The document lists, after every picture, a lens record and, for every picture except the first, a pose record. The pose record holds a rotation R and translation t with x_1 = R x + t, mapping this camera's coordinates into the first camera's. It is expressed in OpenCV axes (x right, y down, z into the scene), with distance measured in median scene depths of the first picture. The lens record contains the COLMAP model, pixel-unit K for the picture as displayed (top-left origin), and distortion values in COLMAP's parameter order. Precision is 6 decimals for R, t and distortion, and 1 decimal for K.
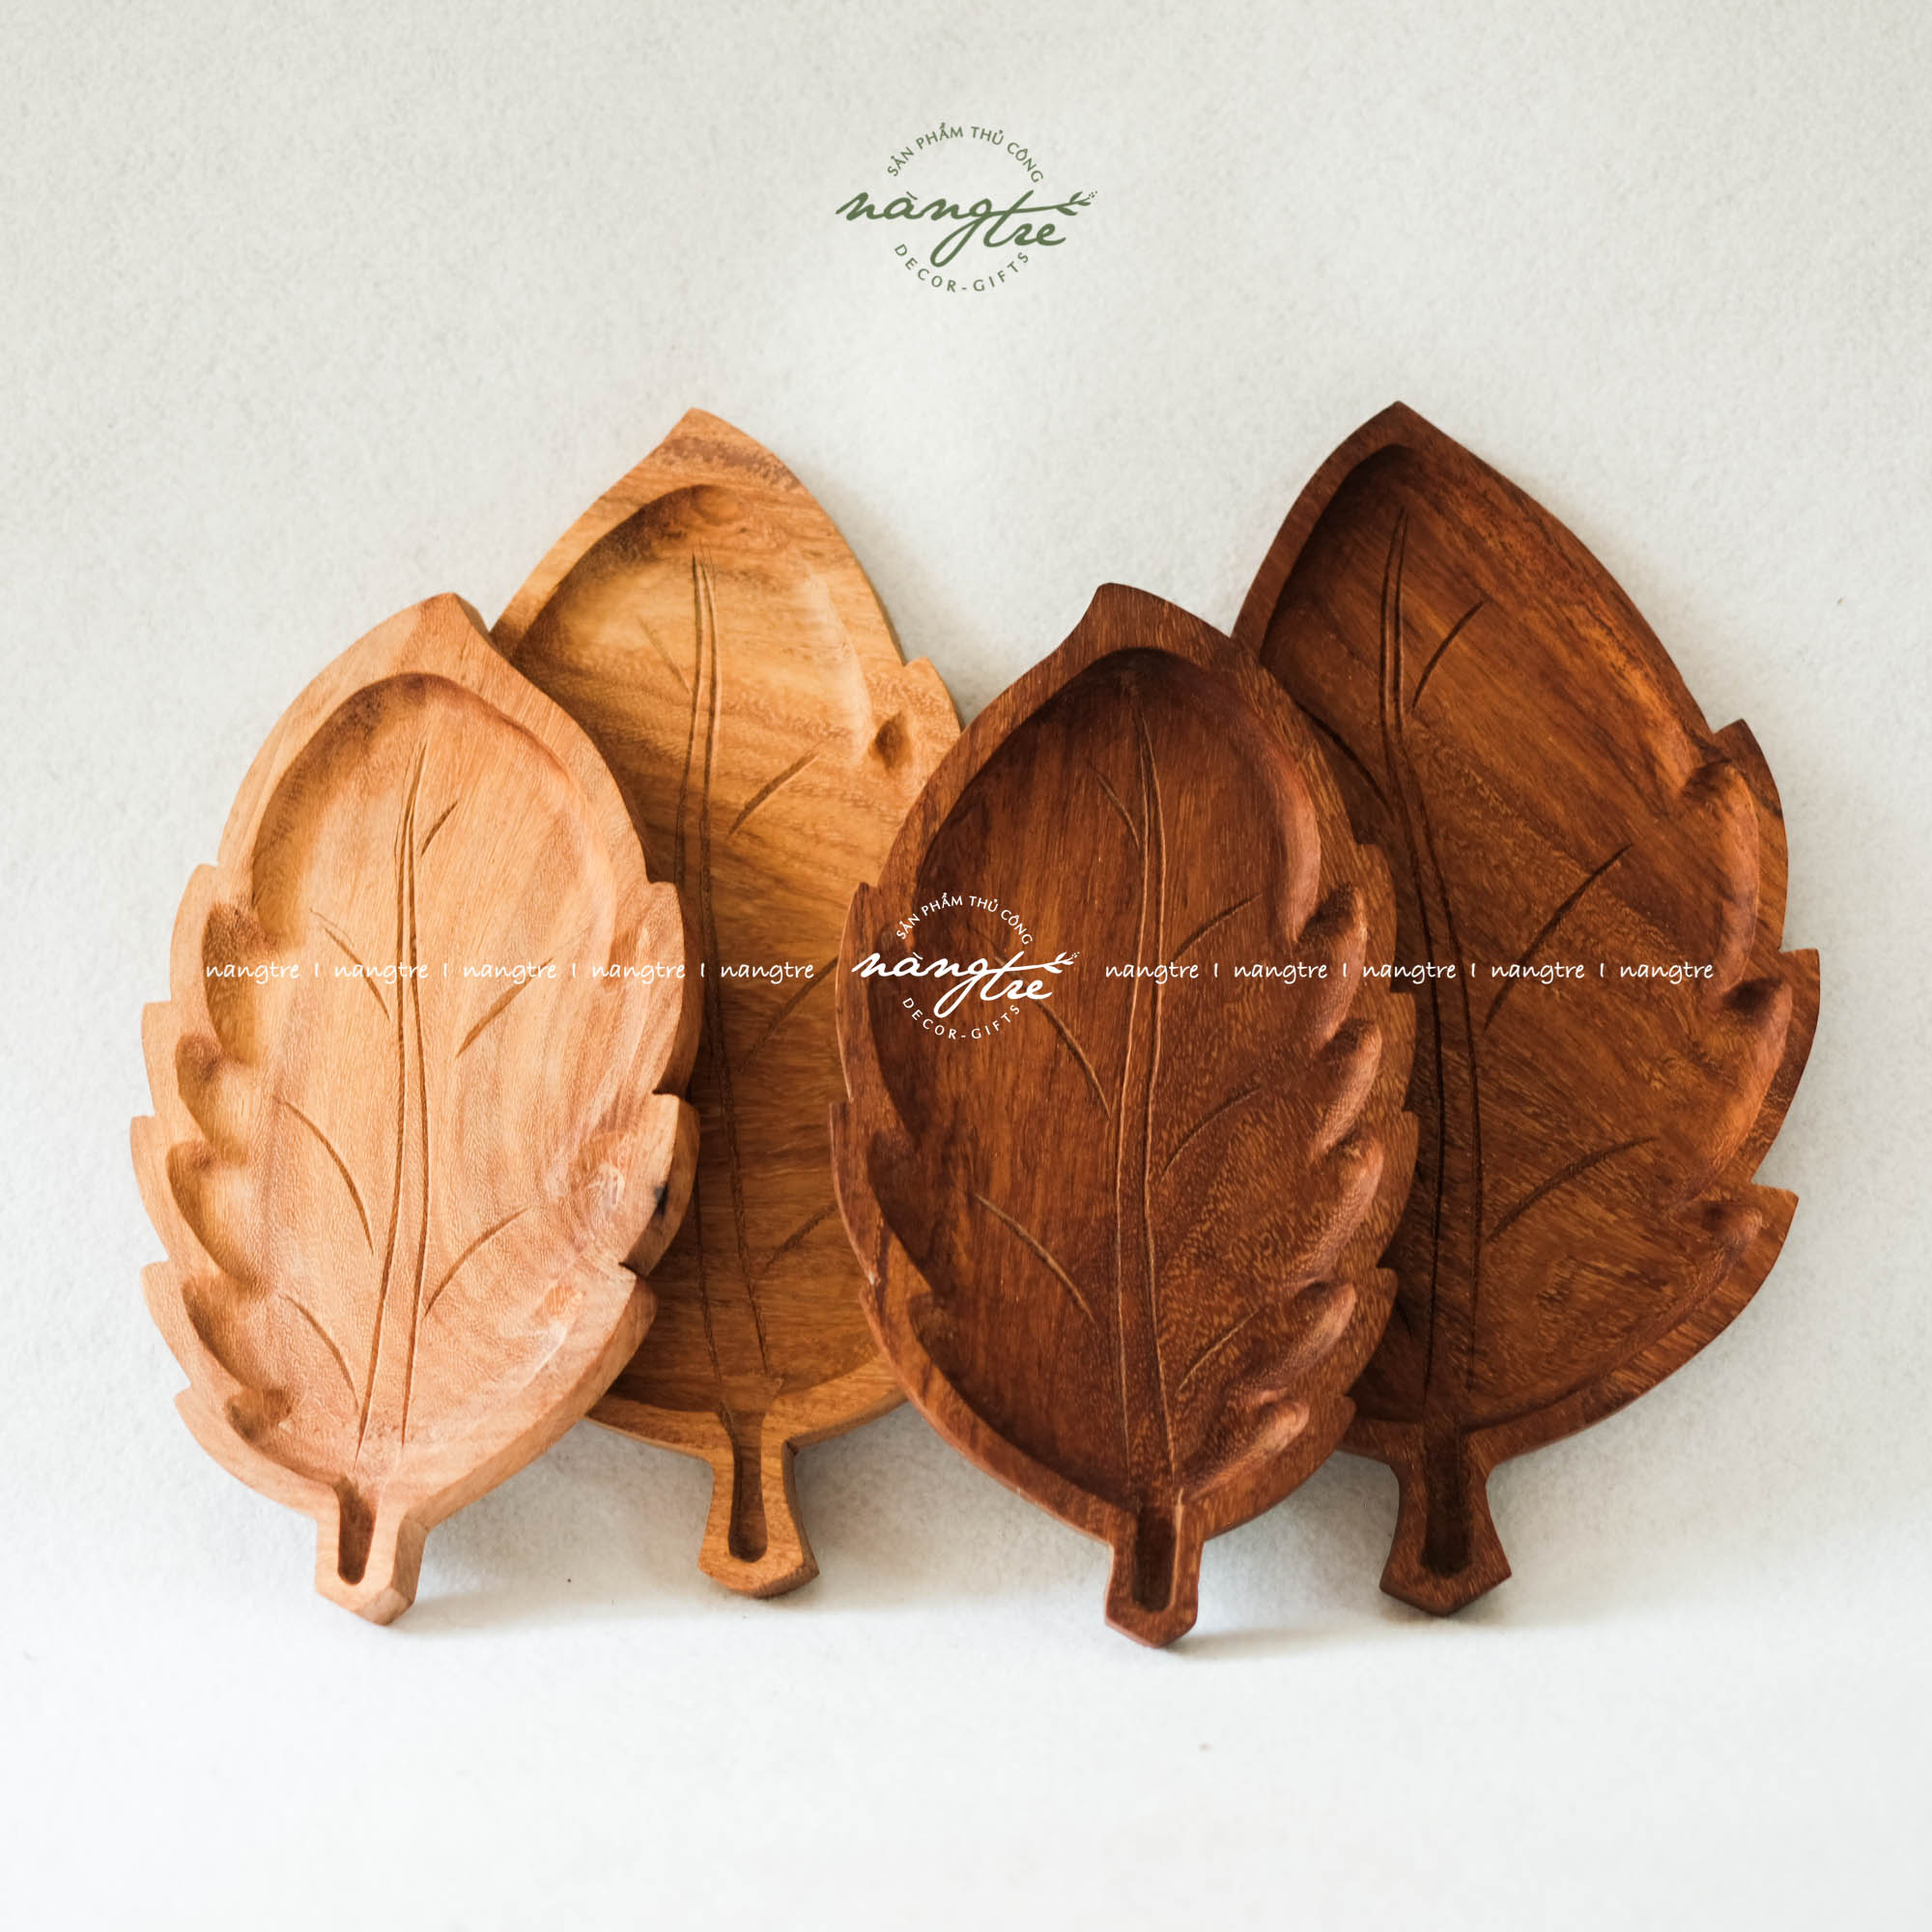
lens RADIAL K [[4660.4, 0, 966.0], [0, 4660.4, 966.0], [0, 0, 1]] dist [-0.067012, 0.422212]
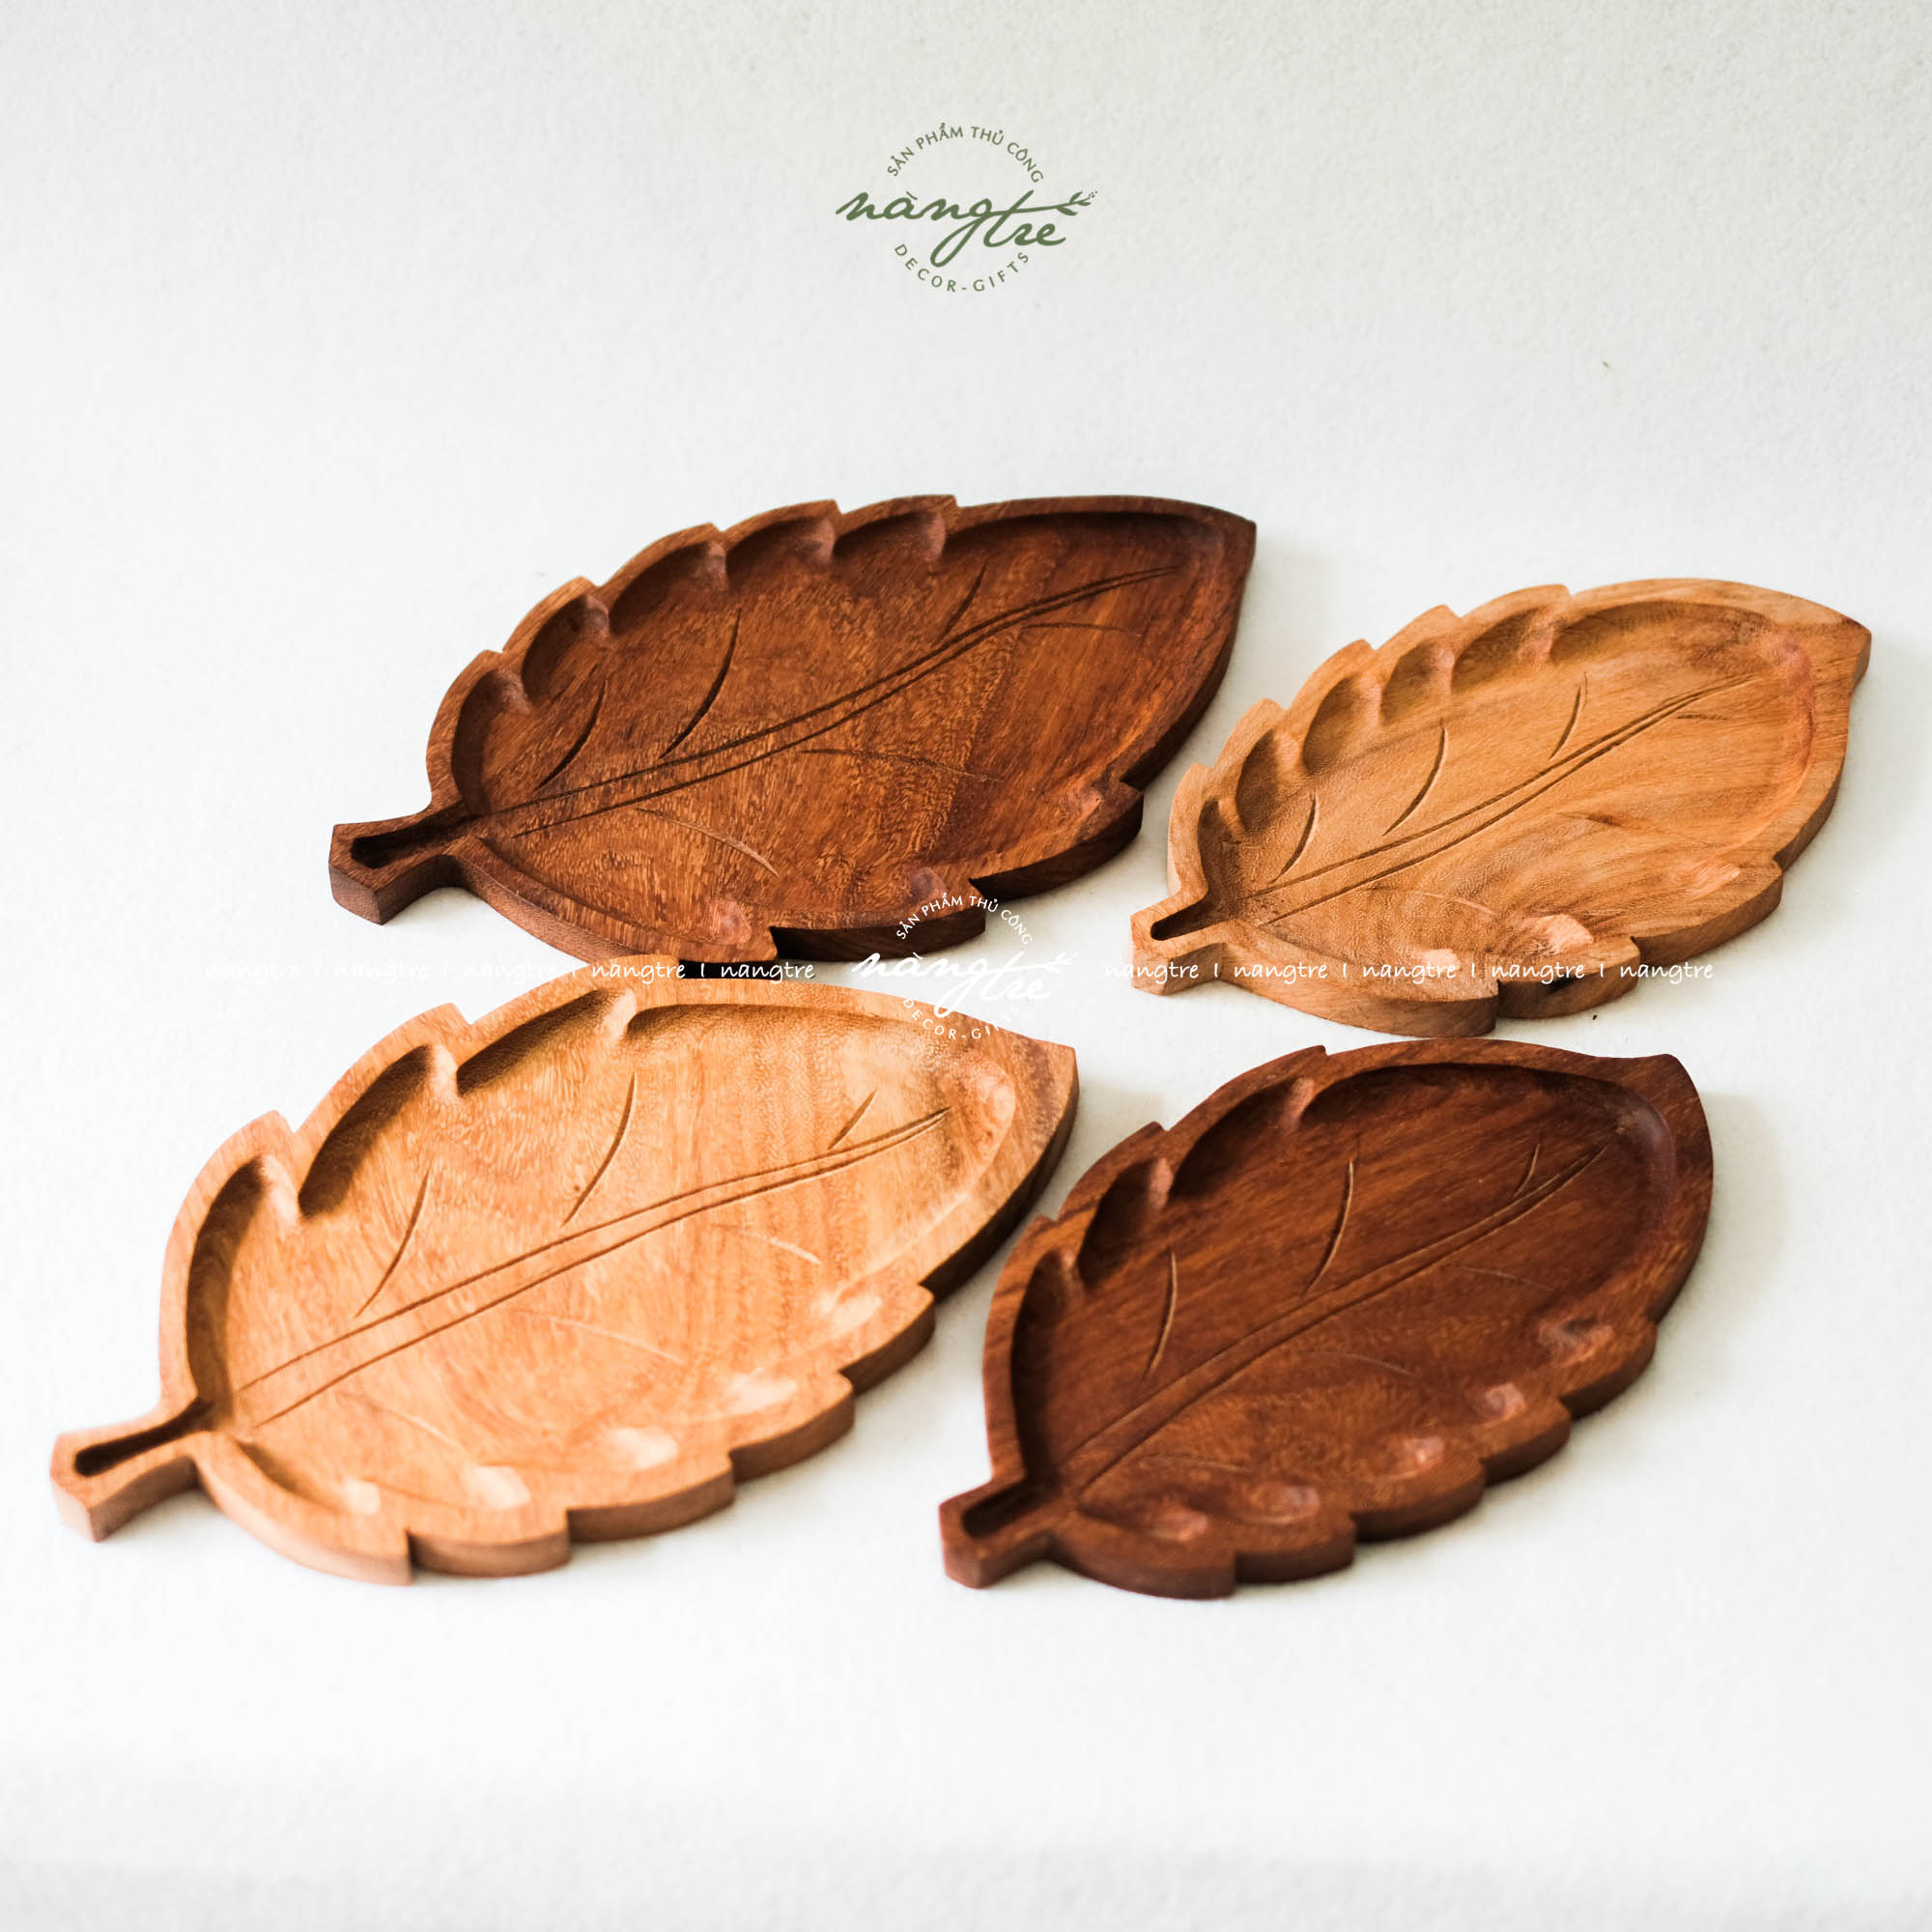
lens RADIAL K [[4660.4, 0, 966.0], [0, 4660.4, 966.0], [0, 0, 1]] dist [-0.067012, 0.422212]
pose [[0.517787, 0.797481, -0.309710, 0.216152], [-0.848037, 0.526195, -0.062872, 0.246646], [0.112828, 0.295200, 0.948750, -0.143157]]
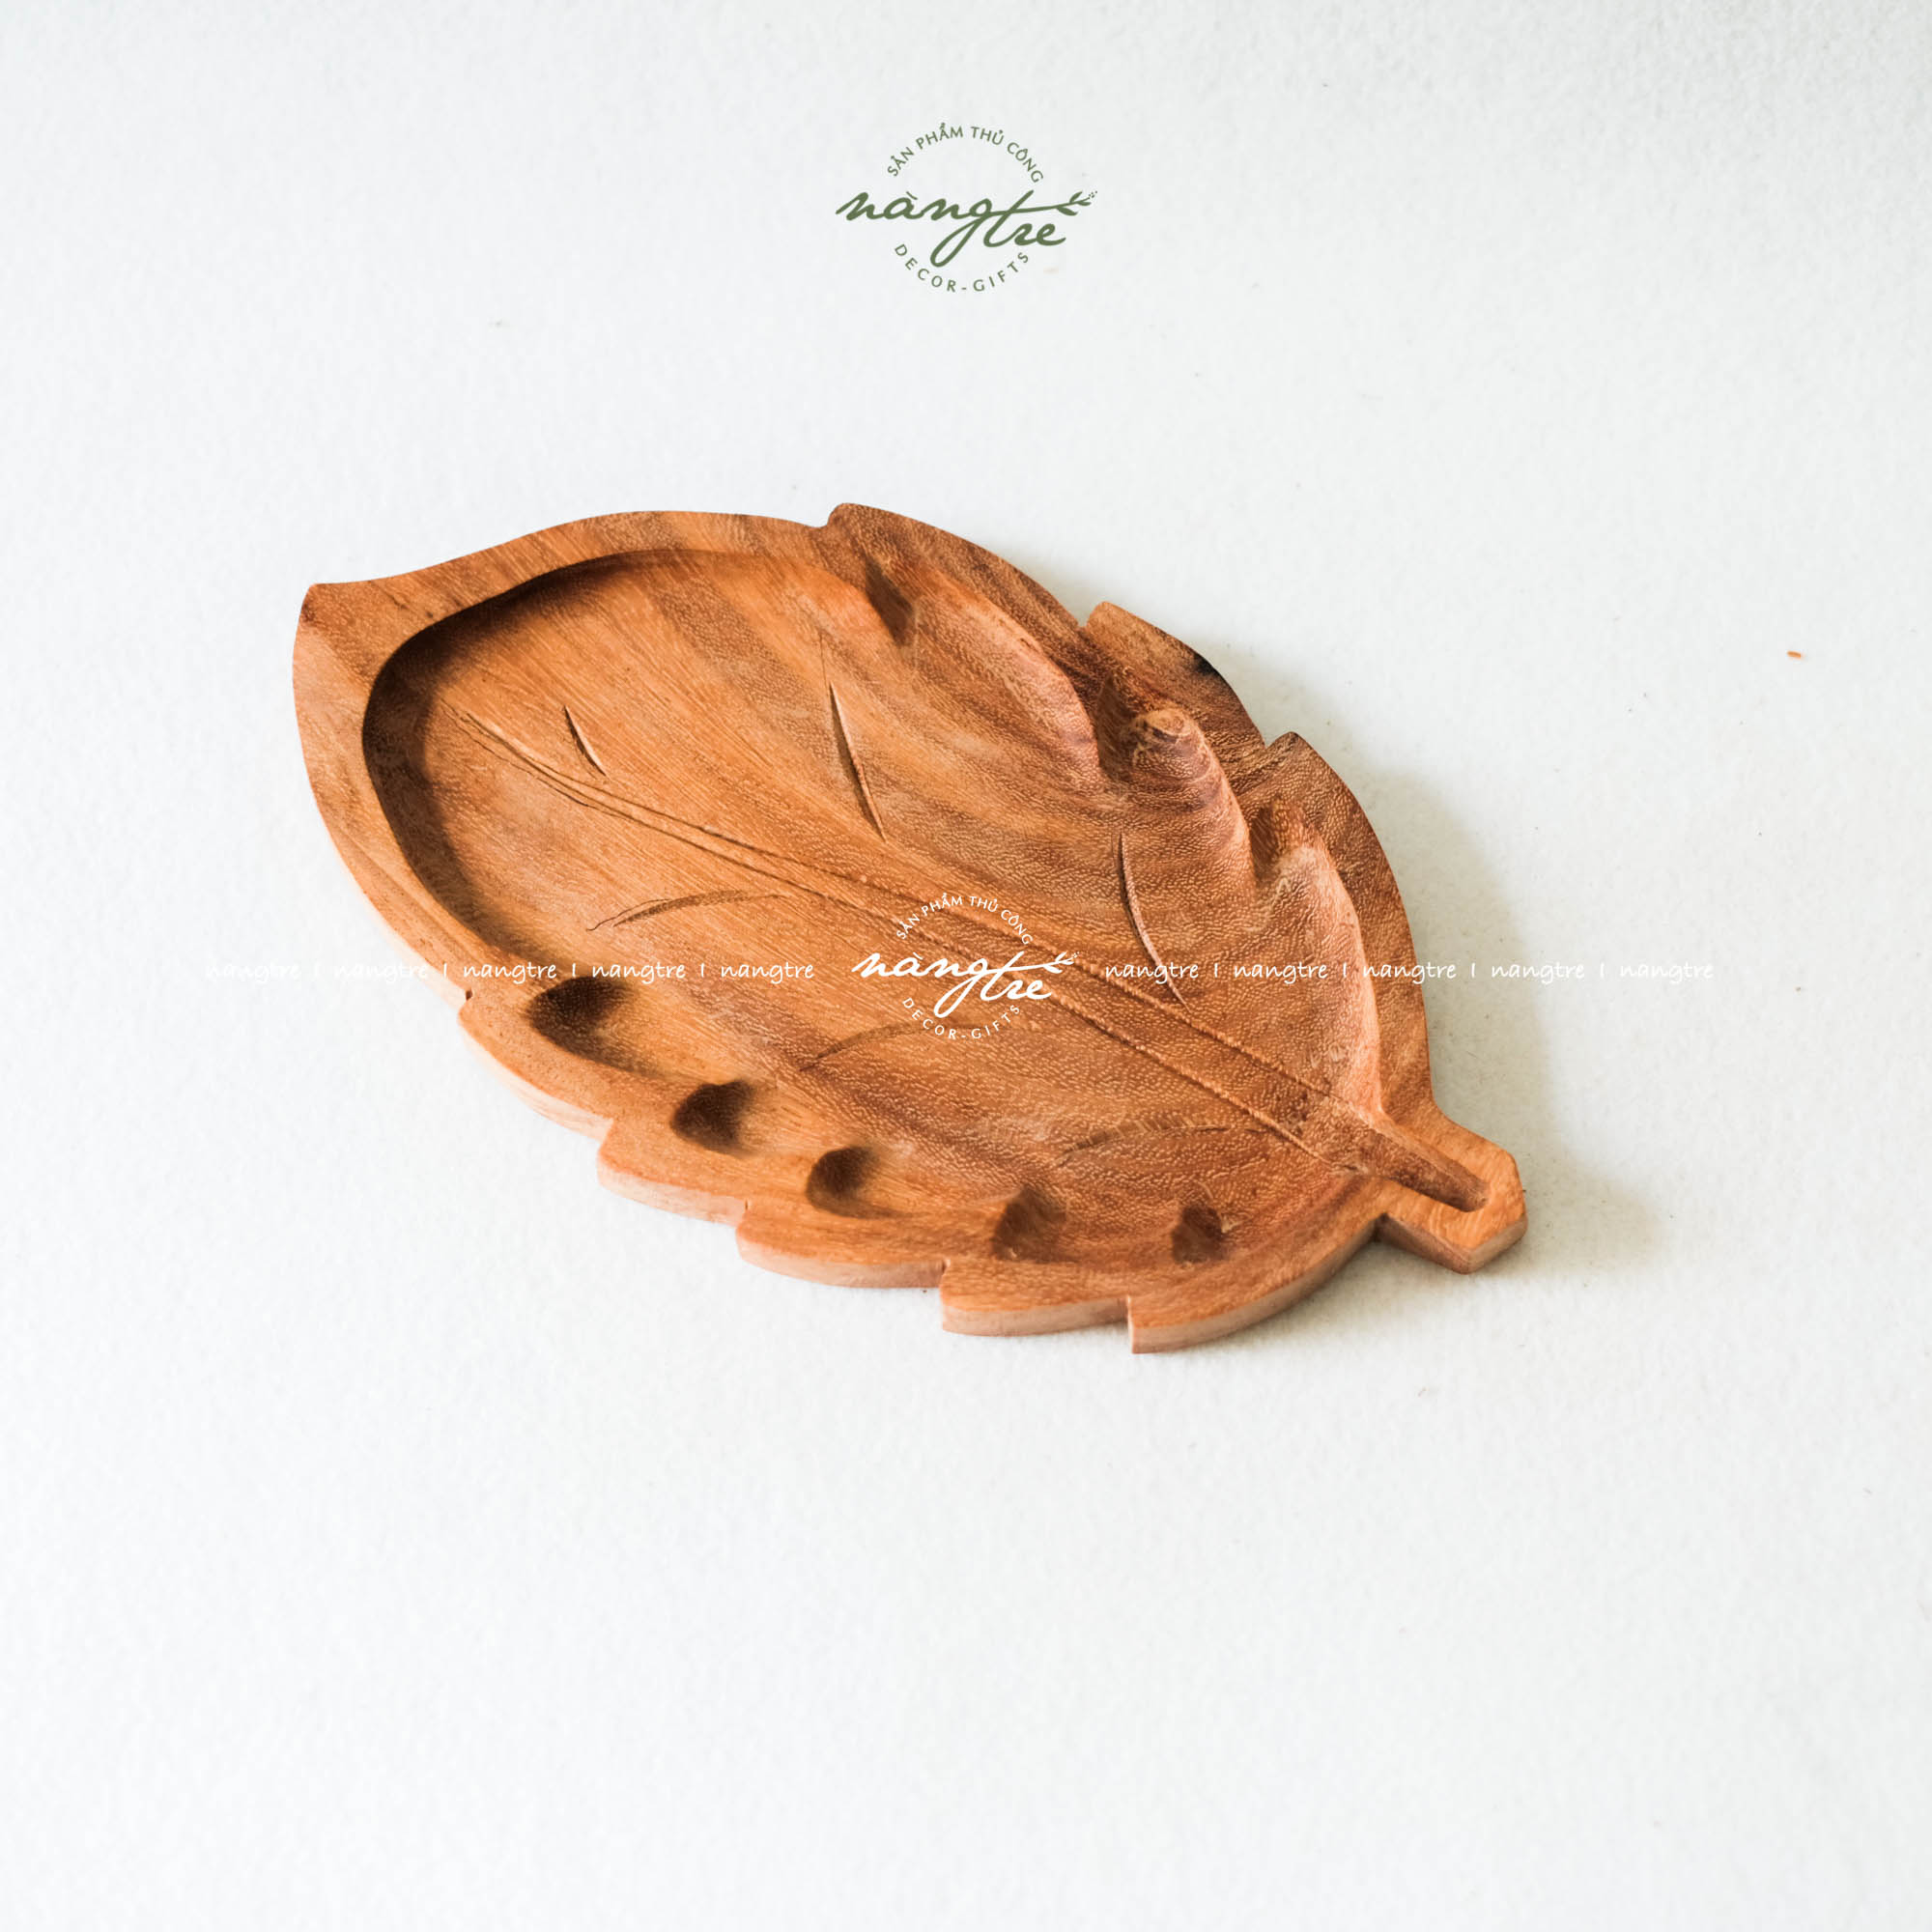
lens RADIAL K [[4660.4, 0, 966.0], [0, 4660.4, 966.0], [0, 0, 1]] dist [-0.067012, 0.422212]
pose [[0.415497, -0.704582, 0.575263, -0.564484], [0.819955, 0.563901, 0.098434, -0.033656], [-0.393746, 0.430790, 0.812024, 0.384341]]
